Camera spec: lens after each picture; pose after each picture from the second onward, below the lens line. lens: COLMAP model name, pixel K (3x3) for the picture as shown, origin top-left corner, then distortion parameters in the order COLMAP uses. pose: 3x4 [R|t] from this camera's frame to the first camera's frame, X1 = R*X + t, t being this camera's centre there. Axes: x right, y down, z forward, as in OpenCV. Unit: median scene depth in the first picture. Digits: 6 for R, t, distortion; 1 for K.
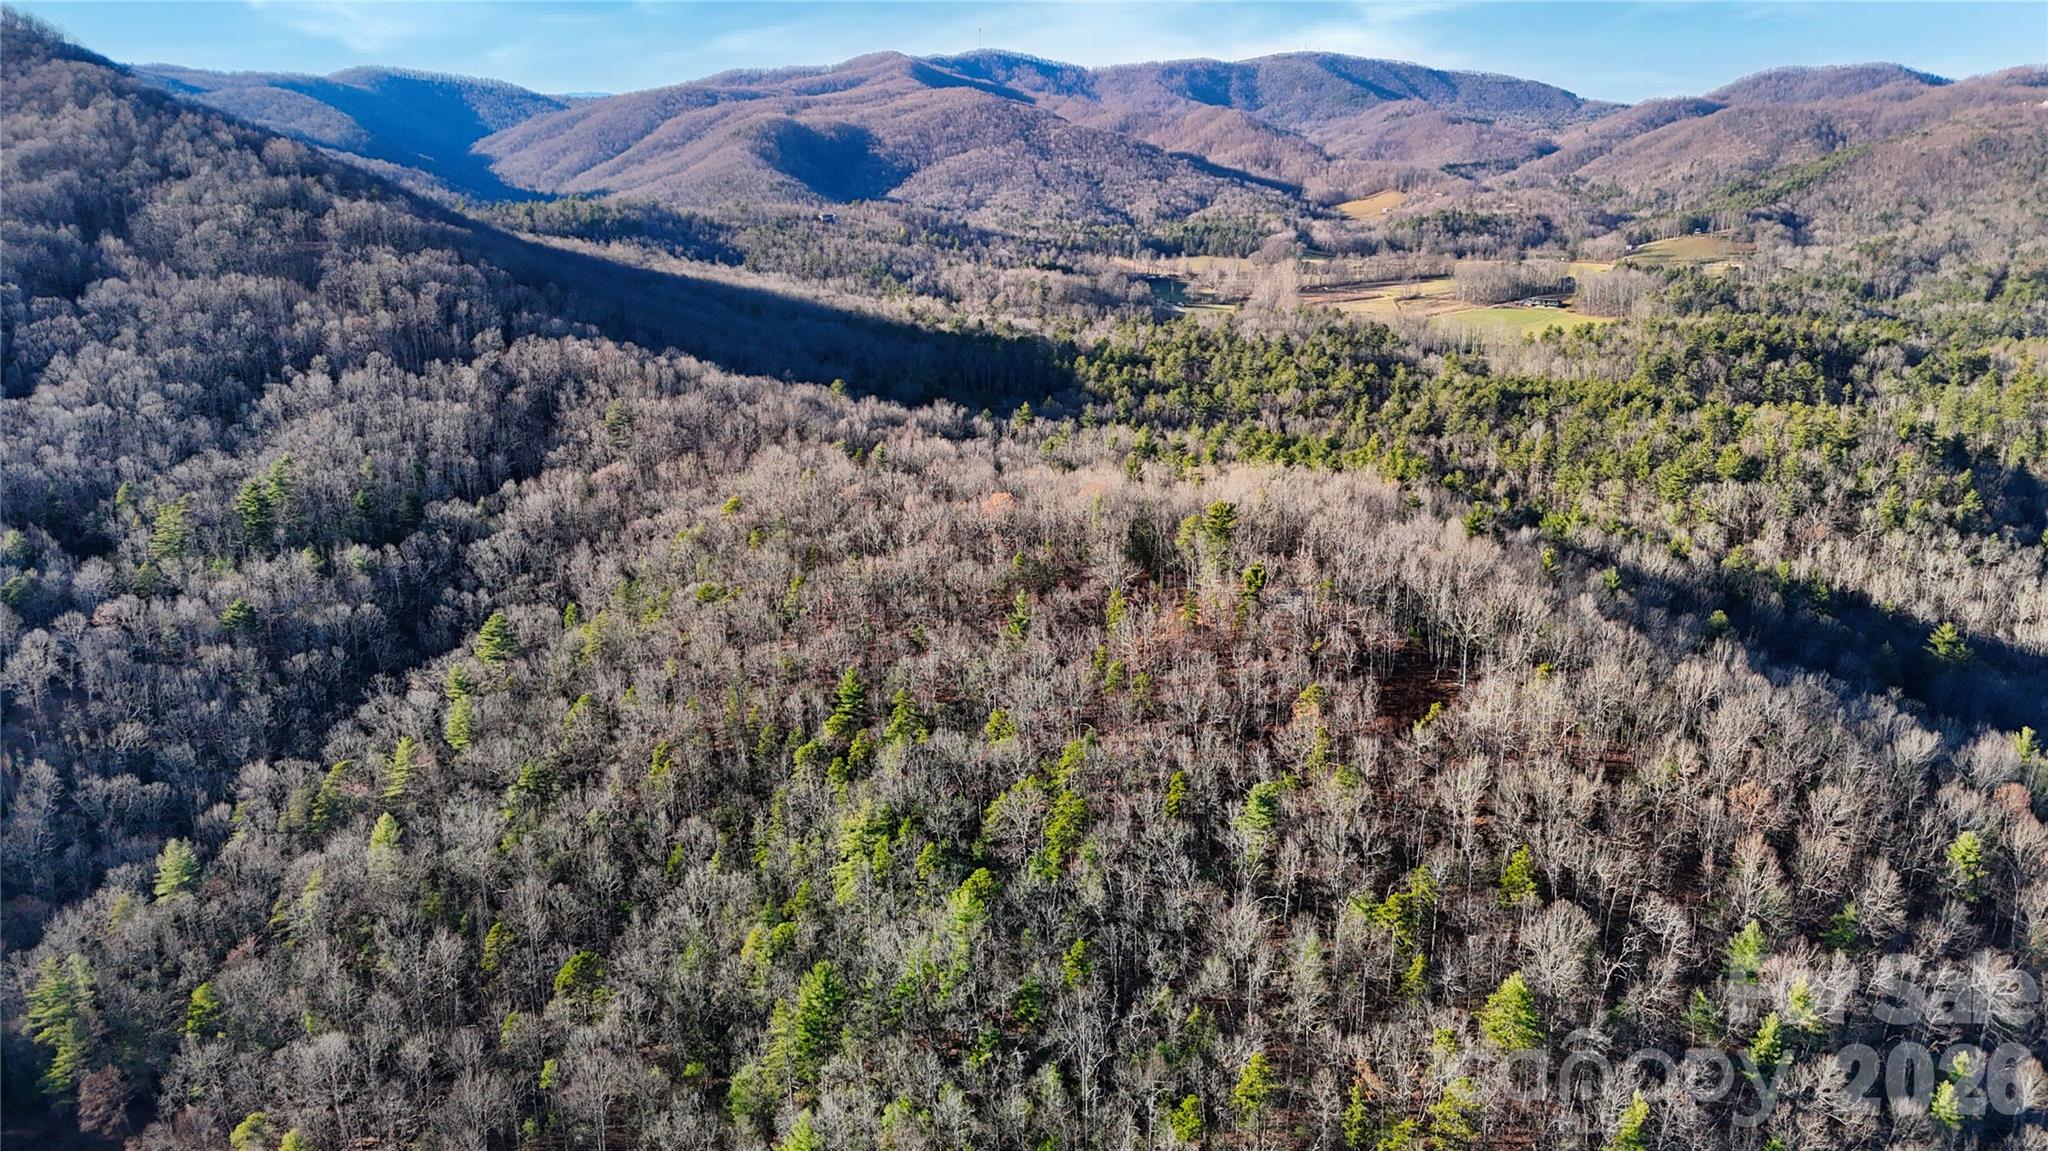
lens RADIAL K [[1491.0, 0, 1030.7], [0, 1491.0, 588.8], [0, 0, 1]] dist [0.062945, -0.068487]
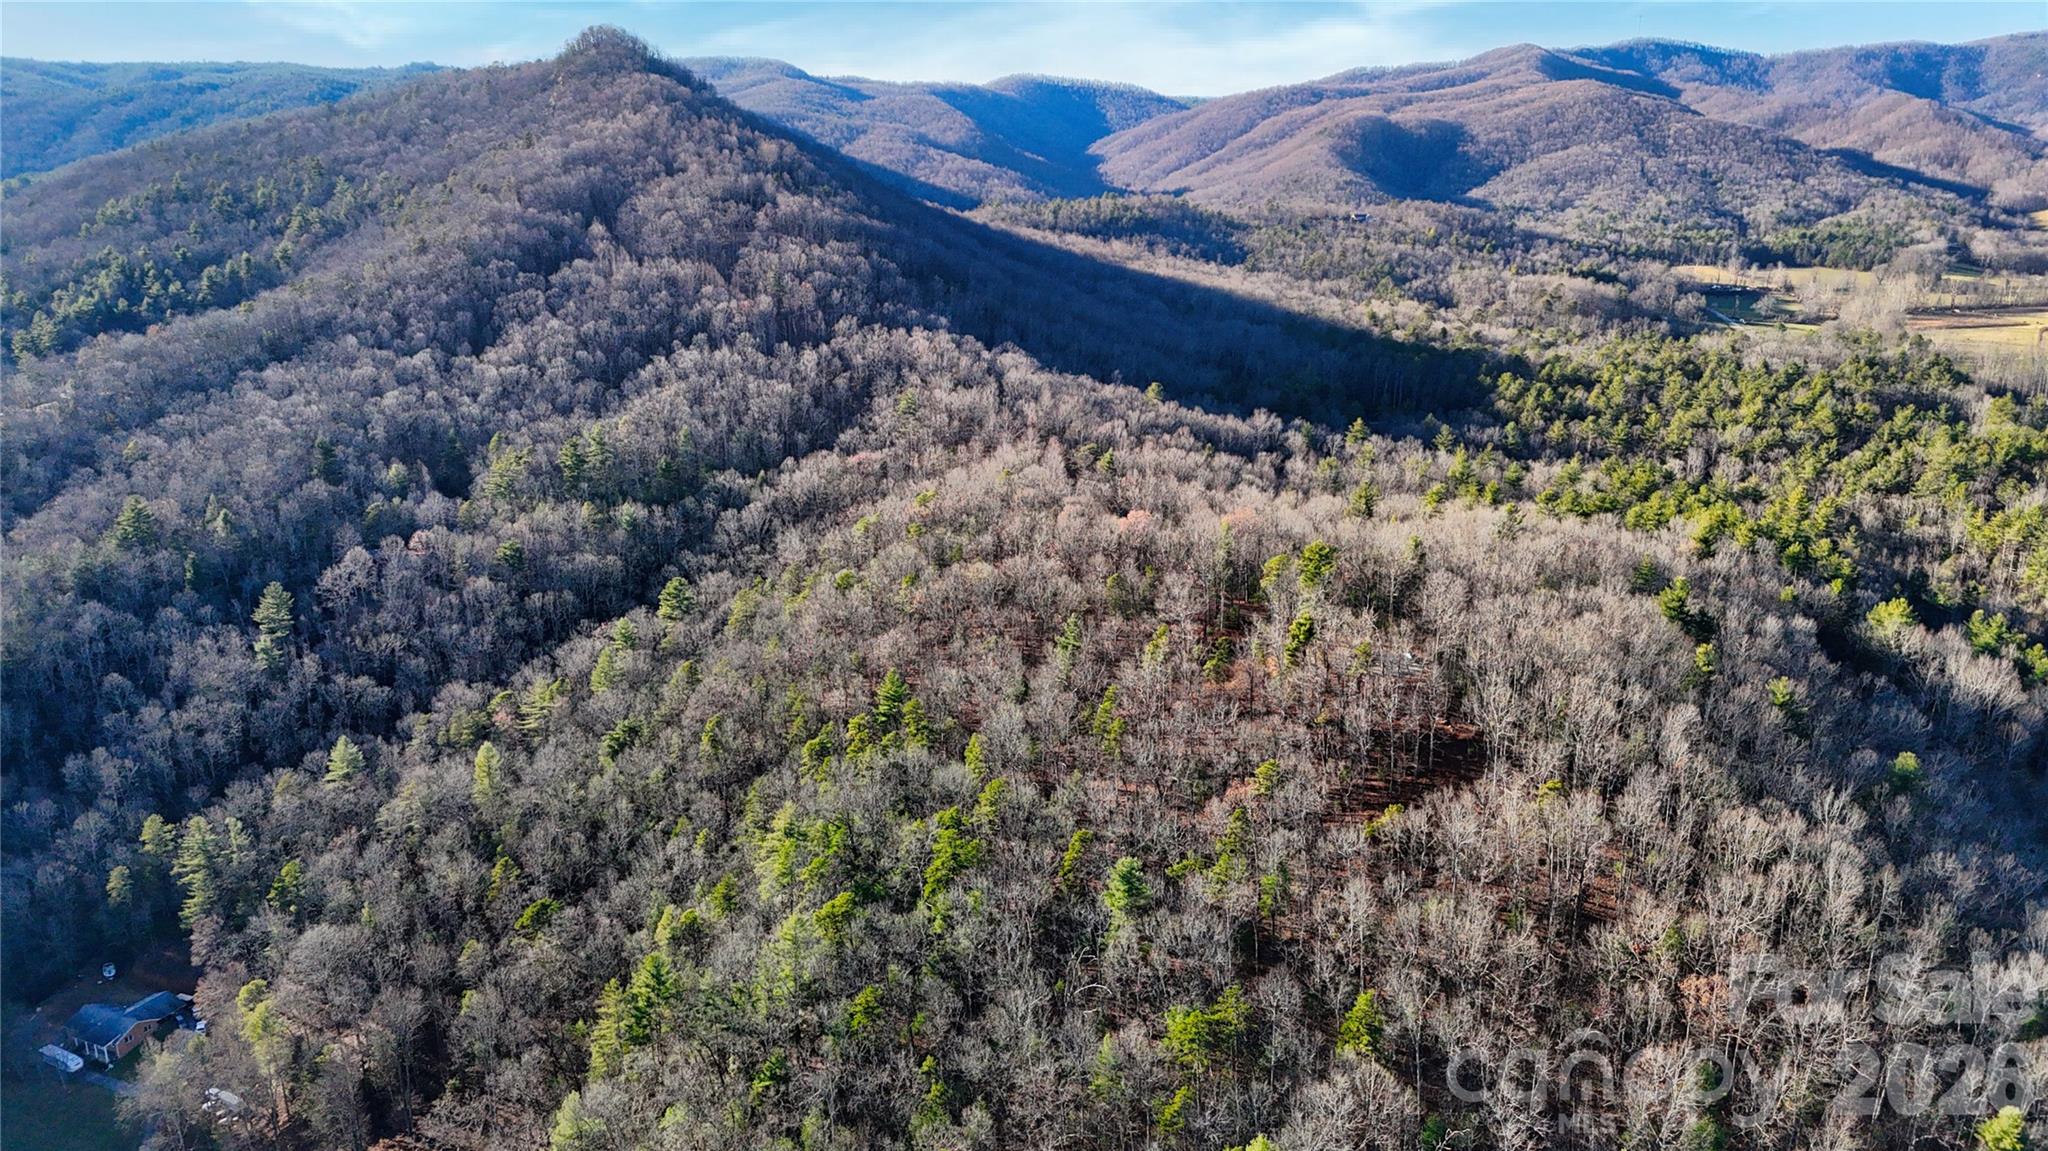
lens RADIAL K [[1491.0, 0, 1027.3], [0, 1491.0, 577.0], [0, 0, 1]] dist [0.062945, -0.068487]
pose [[0.913336, 0.113680, -0.391018, 0.056893], [-0.116078, 0.993084, 0.017584, -0.006081], [0.390313, 0.029328, 0.920215, 0.020230]]
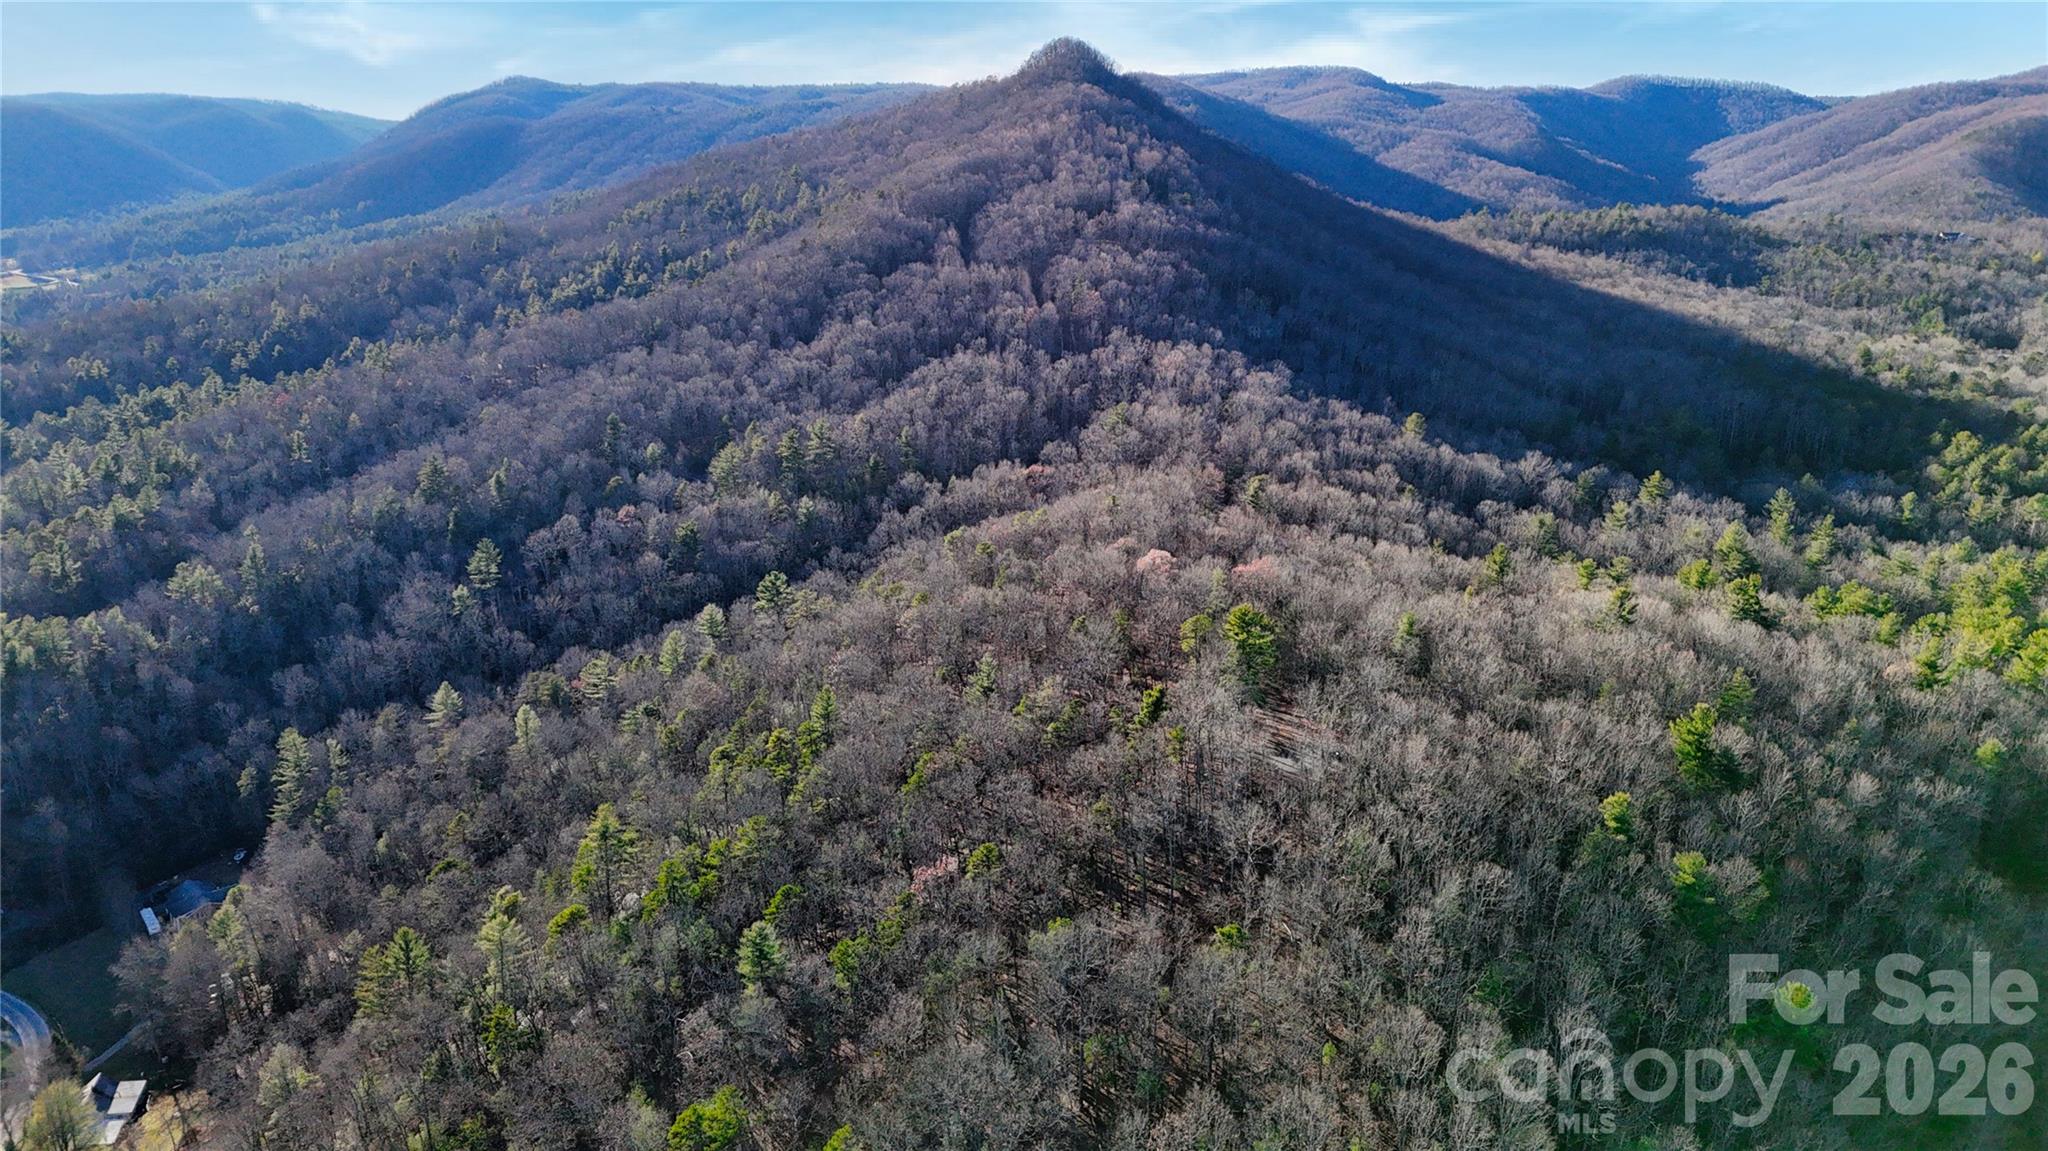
lens RADIAL K [[1491.0, 0, 1027.4], [0, 1491.0, 577.0], [0, 0, 1]] dist [0.062945, -0.068487]
pose [[0.681836, 0.199074, -0.703895, 0.104718], [-0.207609, 0.975352, 0.074744, -0.019247], [0.701426, 0.095171, 0.706360, 0.067994]]
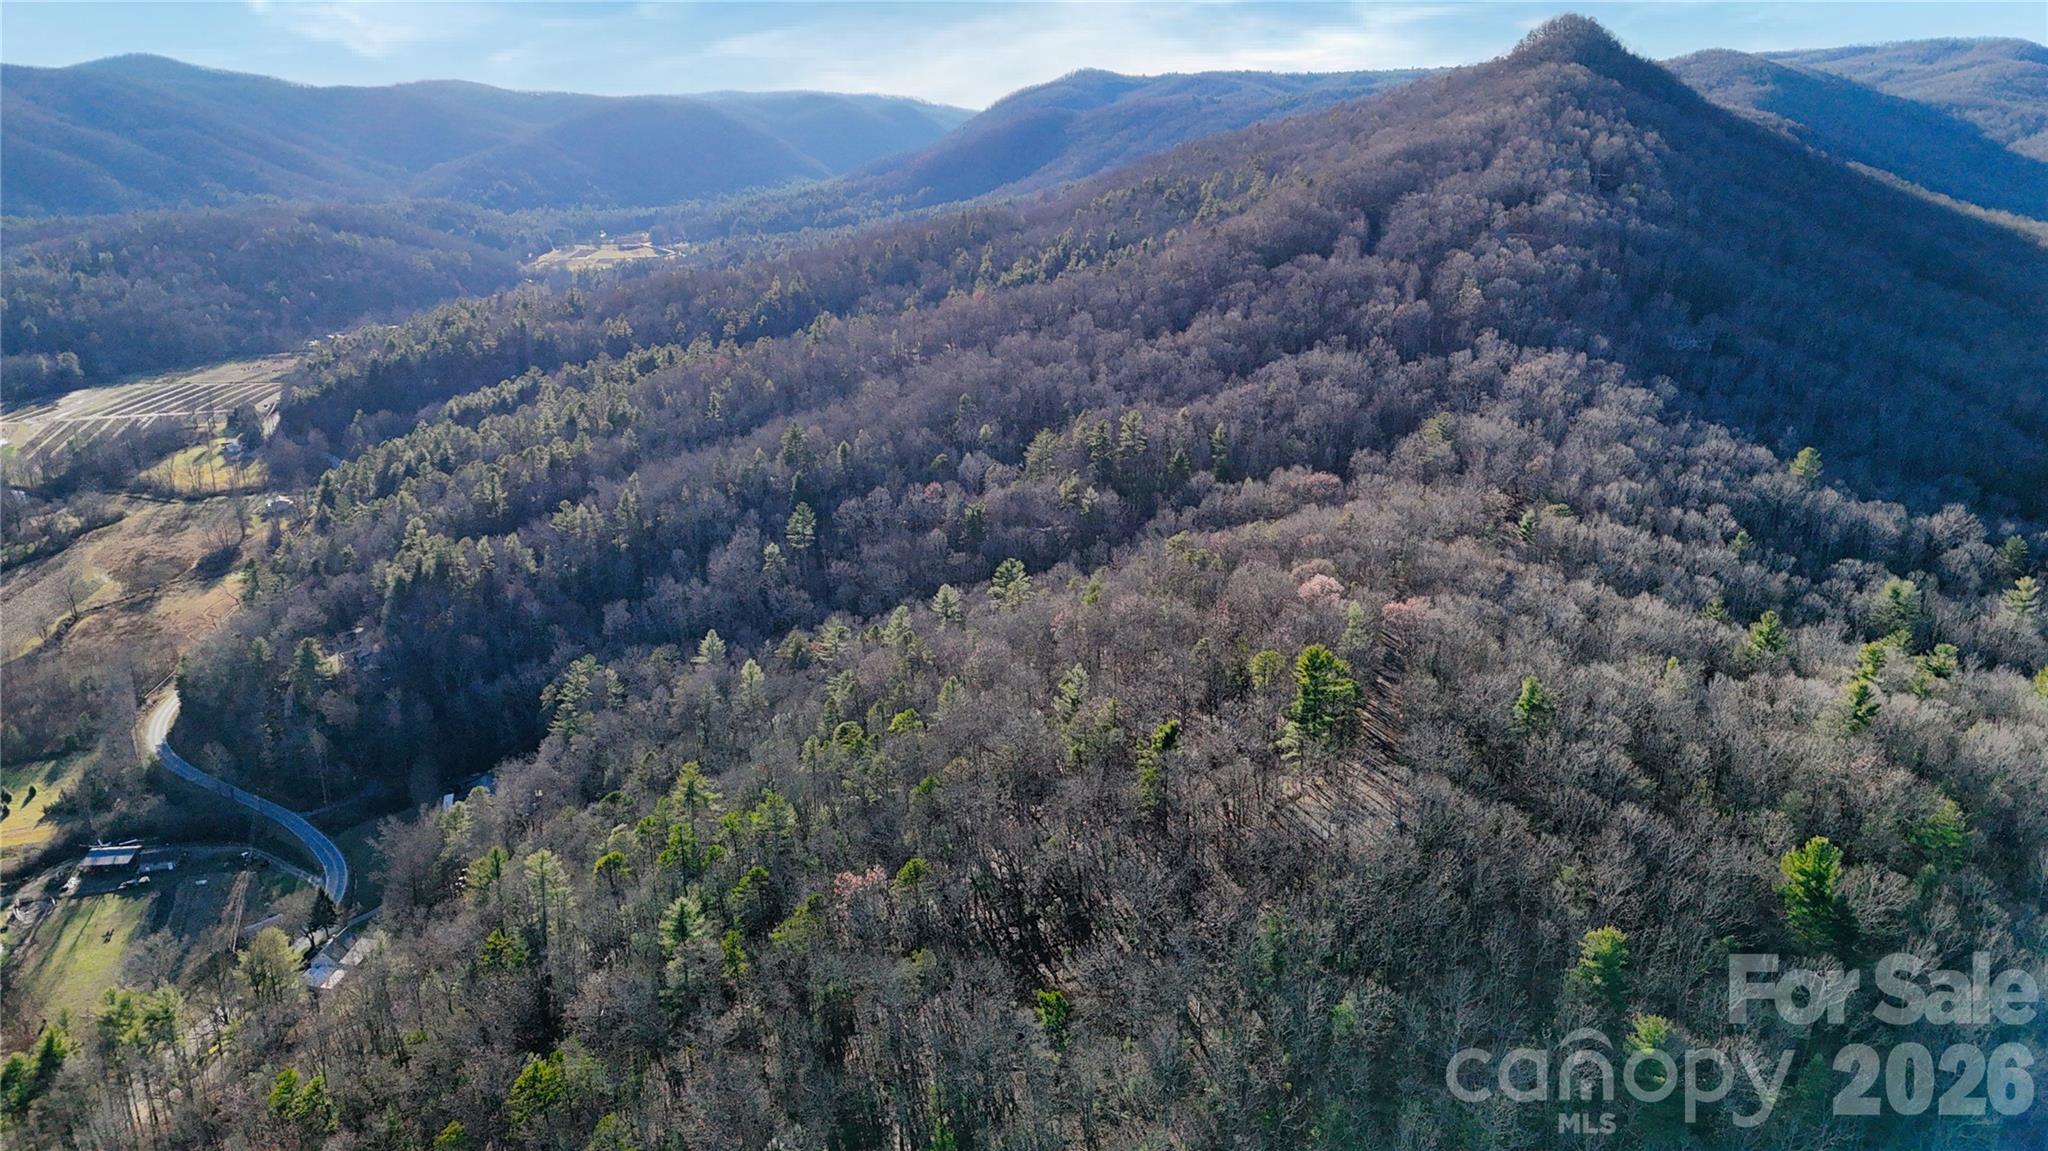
lens RADIAL K [[1491.0, 0, 1022.8], [0, 1491.0, 580.9], [0, 0, 1]] dist [0.062945, -0.068487]
pose [[0.368250, 0.262352, -0.891944, 0.121075], [-0.265635, 0.949060, 0.169481, -0.029943], [0.890972, 0.174520, 0.419181, 0.105342]]
